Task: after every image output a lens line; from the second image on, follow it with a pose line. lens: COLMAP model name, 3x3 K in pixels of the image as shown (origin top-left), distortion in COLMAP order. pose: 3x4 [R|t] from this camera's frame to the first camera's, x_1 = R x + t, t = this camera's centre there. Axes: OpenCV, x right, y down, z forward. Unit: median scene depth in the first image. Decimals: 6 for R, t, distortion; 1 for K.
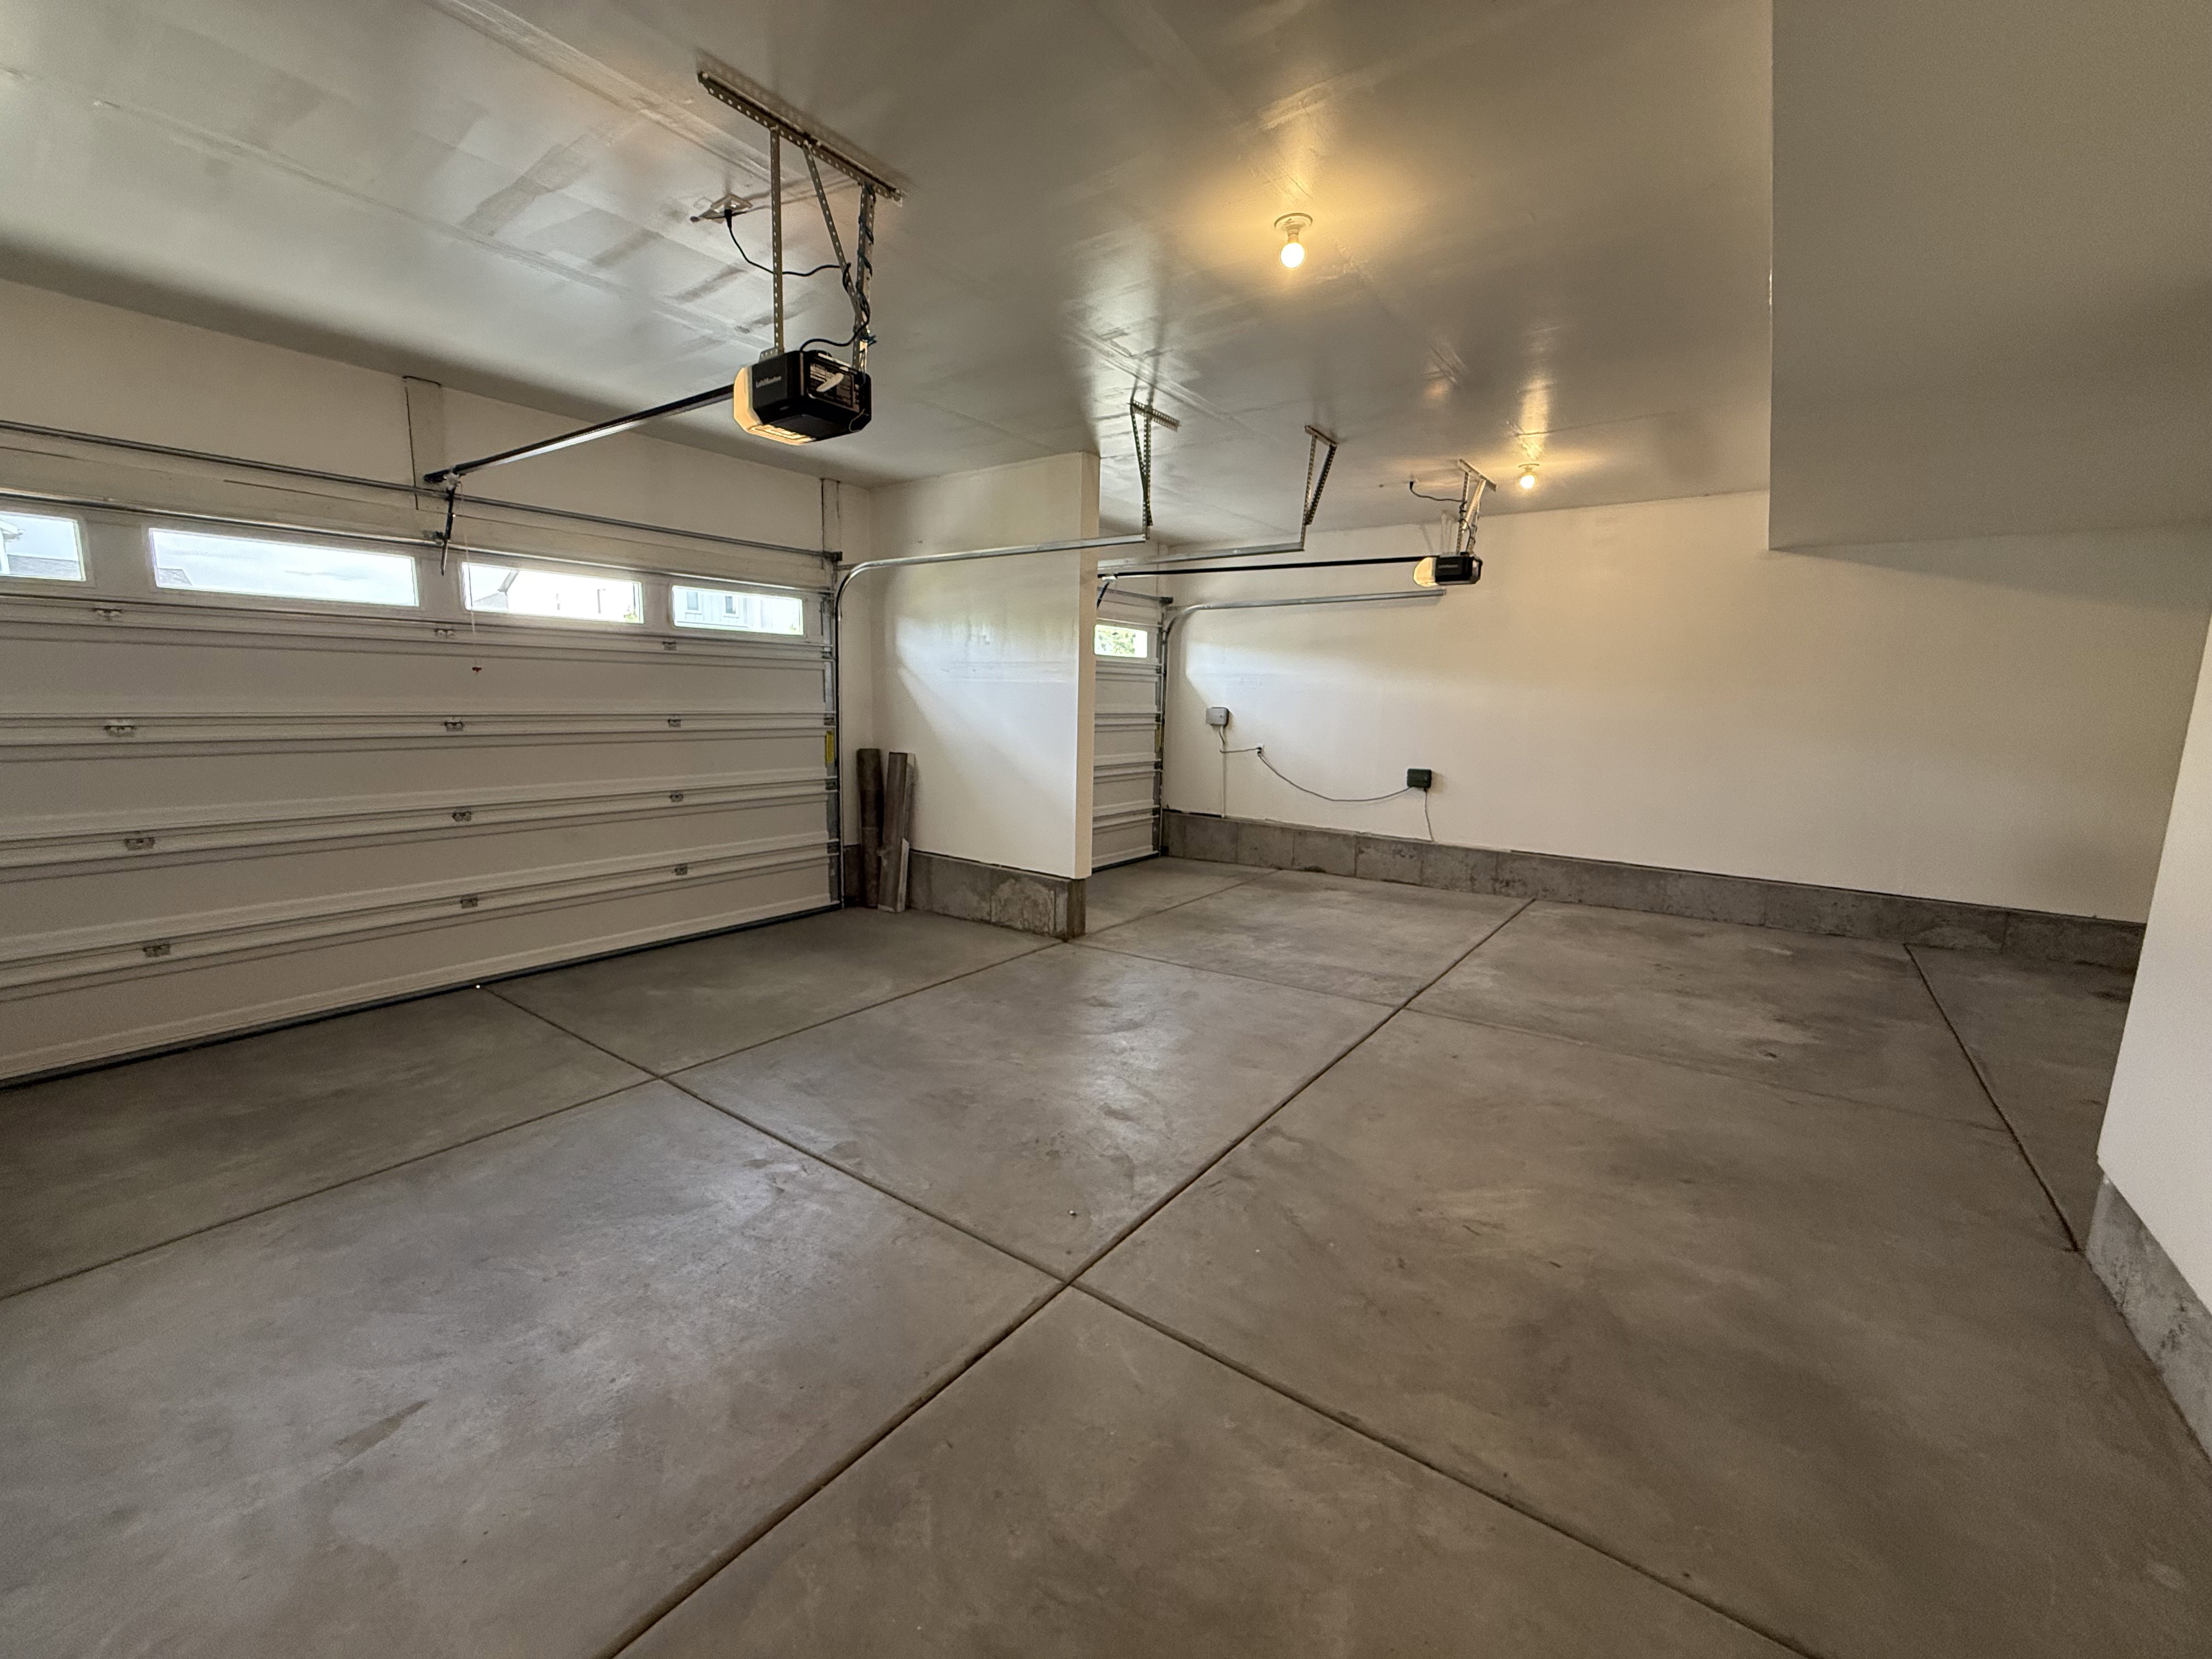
lens RADIAL K [[878.5, 0, 1098.8], [0, 878.5, 831.9], [0, 0, 1]] dist [-0.000460, 0.000042]
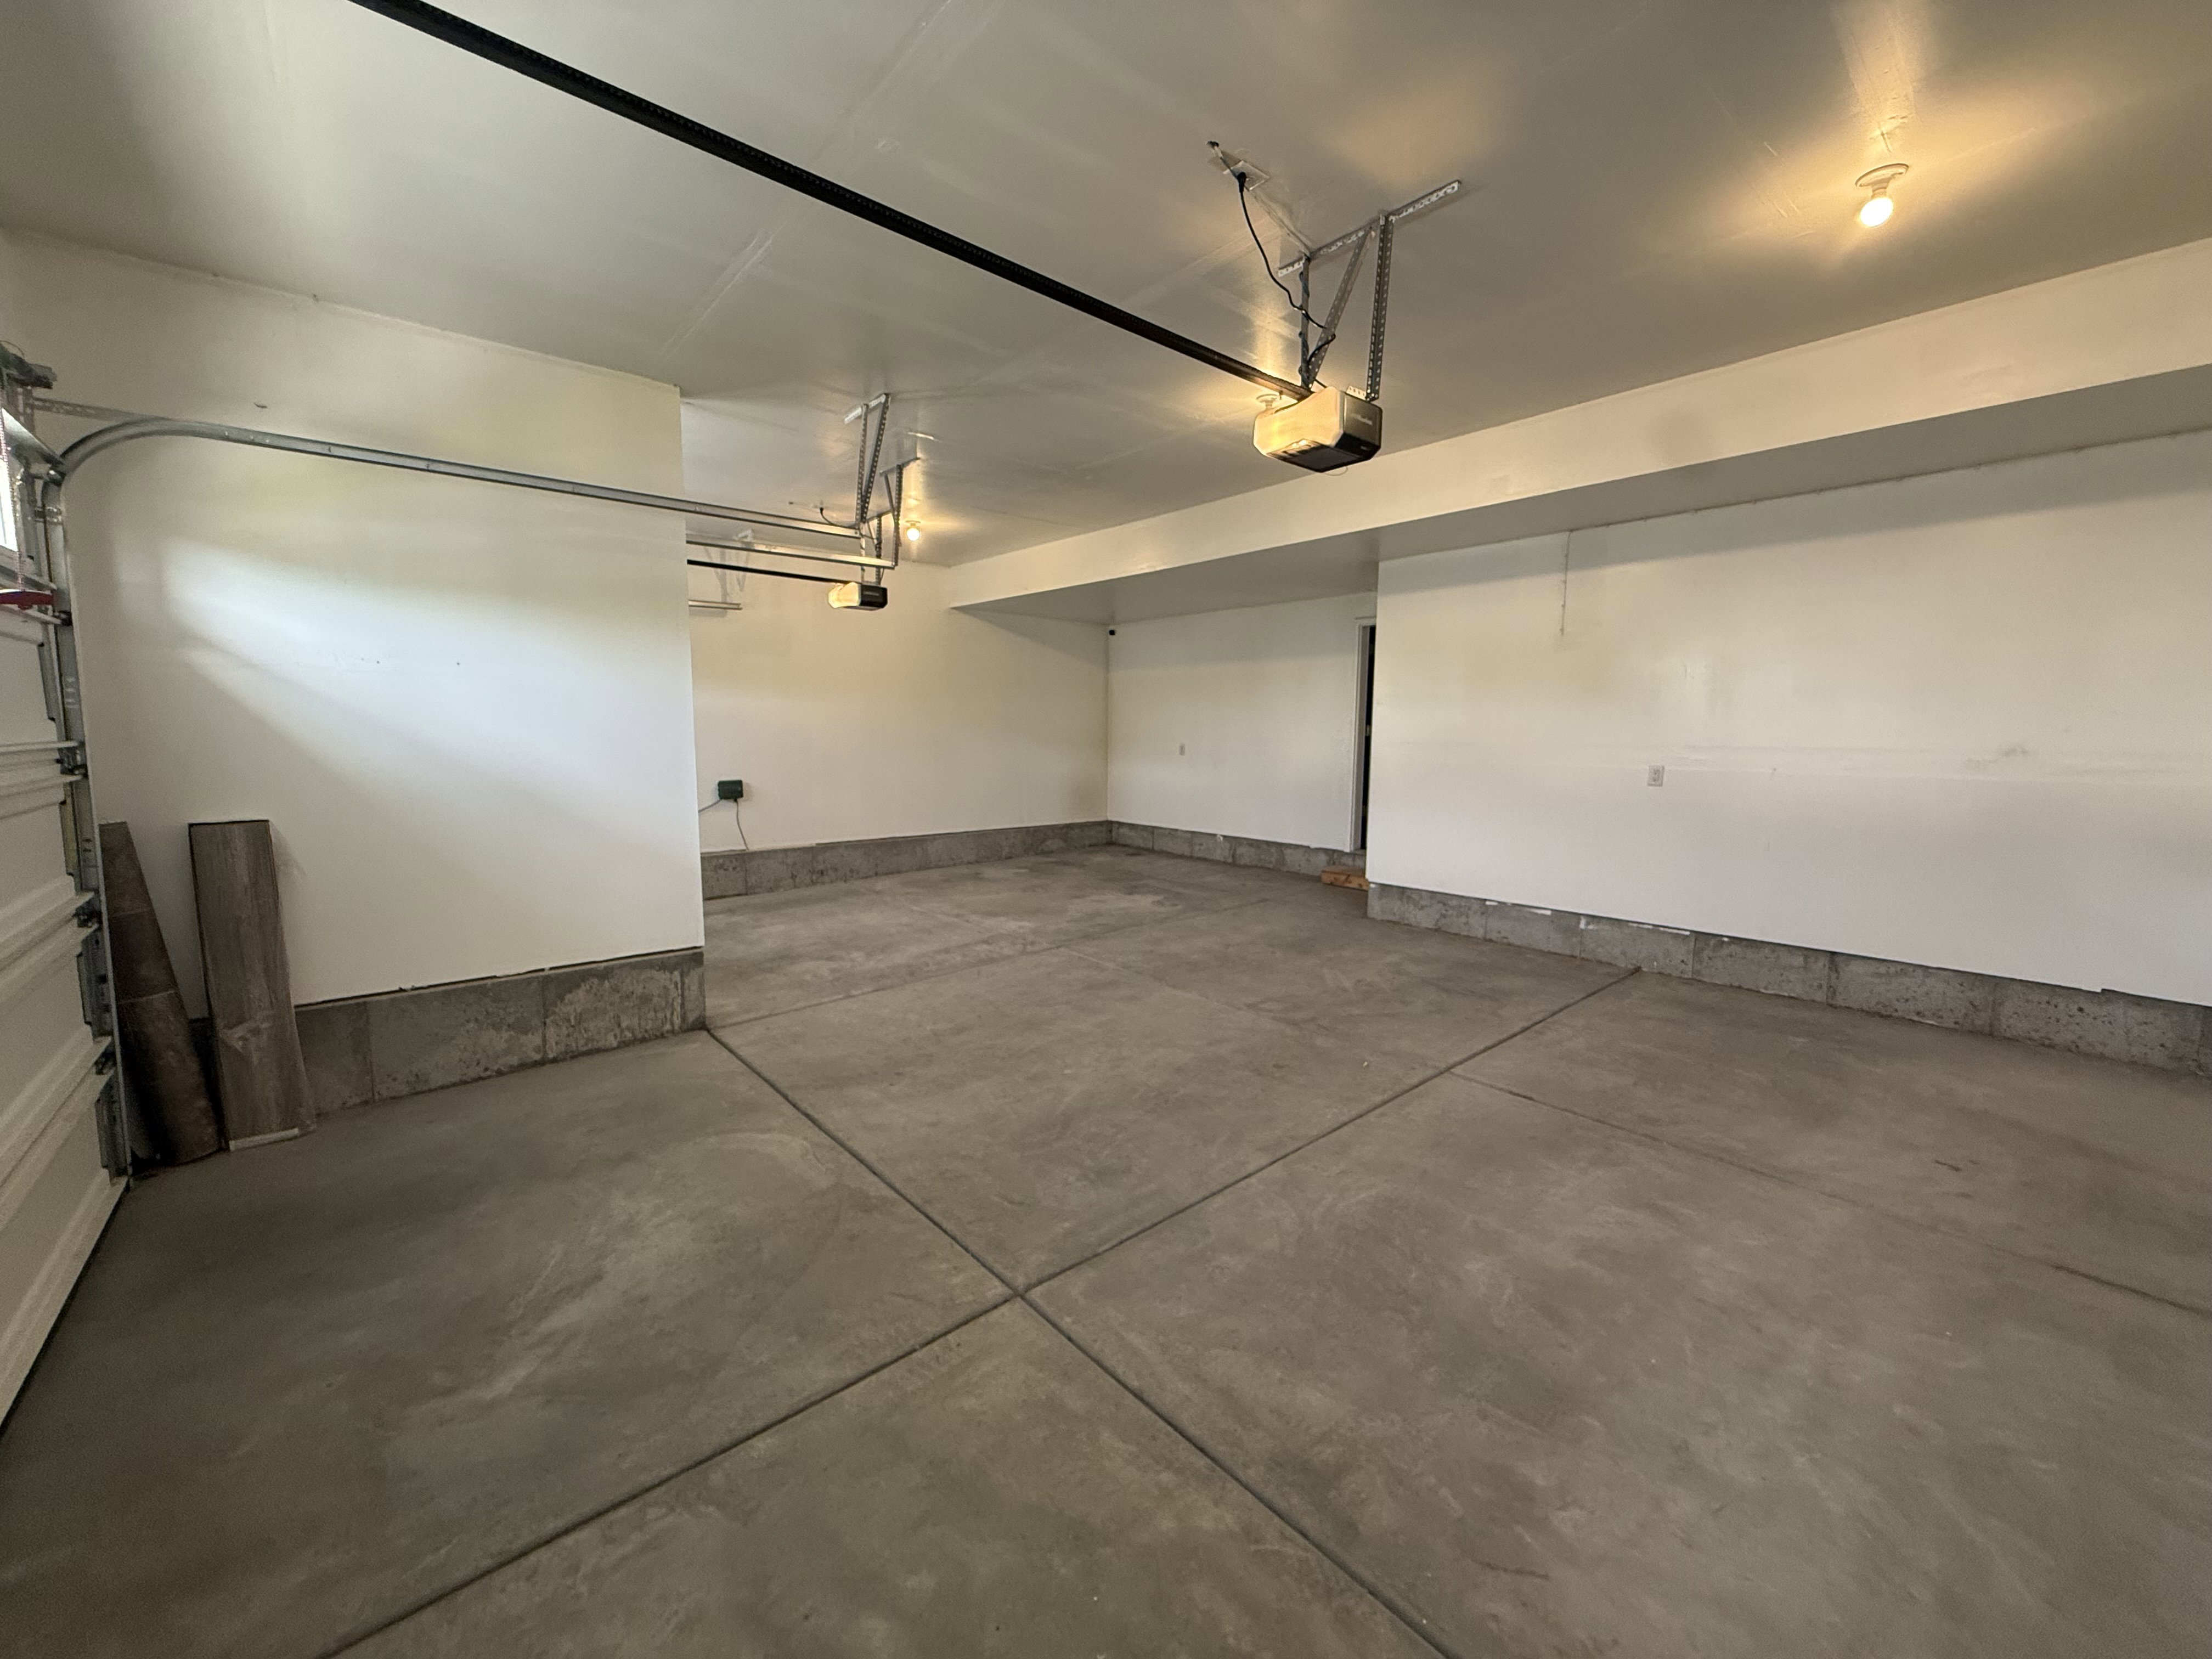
lens RADIAL K [[878.5, 0, 1098.8], [0, 878.5, 831.9], [0, 0, 1]] dist [-0.000460, 0.000042]
pose [[0.227064, -0.136616, 0.964250, -0.683076], [0.150878, 0.983092, 0.103757, -0.072265], [-0.962122, 0.121925, 0.243837, 0.478864]]
